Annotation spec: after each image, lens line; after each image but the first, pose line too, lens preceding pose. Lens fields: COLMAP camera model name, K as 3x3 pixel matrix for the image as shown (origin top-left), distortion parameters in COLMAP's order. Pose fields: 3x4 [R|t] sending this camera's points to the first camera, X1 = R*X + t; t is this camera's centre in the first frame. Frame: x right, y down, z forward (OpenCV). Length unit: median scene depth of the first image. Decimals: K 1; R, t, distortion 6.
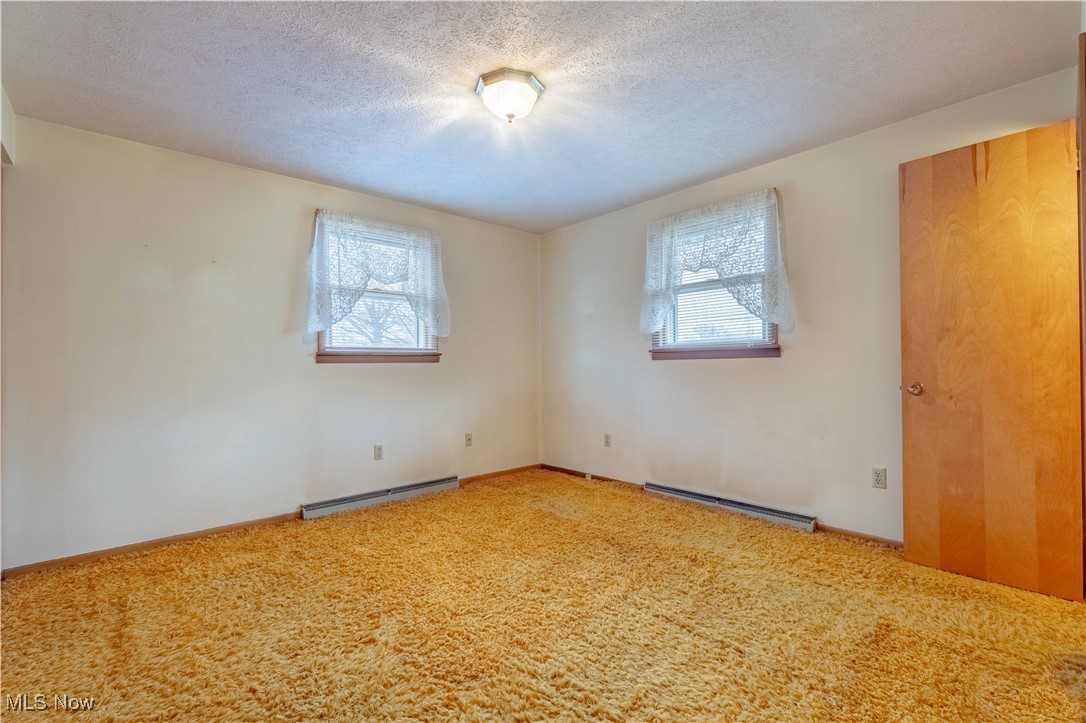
lens RADIAL K [[481.5, 0, 540.6], [0, 481.5, 363.5], [0, 0, 1]] dist [0.000240, -0.000006]
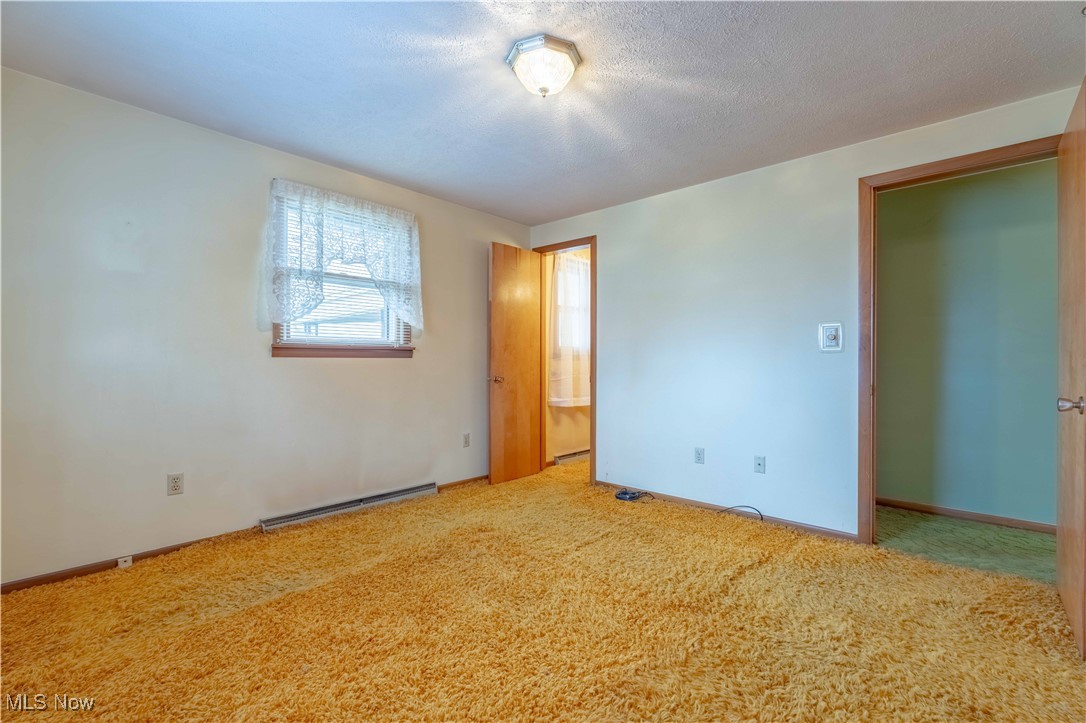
lens RADIAL K [[481.5, 0, 540.6], [0, 481.5, 363.5], [0, 0, 1]] dist [0.000240, -0.000006]
pose [[-0.108597, 0.005333, 0.994072, -0.705289], [-0.009504, 0.999934, -0.006403, 0.005137], [-0.994040, -0.010143, -0.108539, 0.806972]]
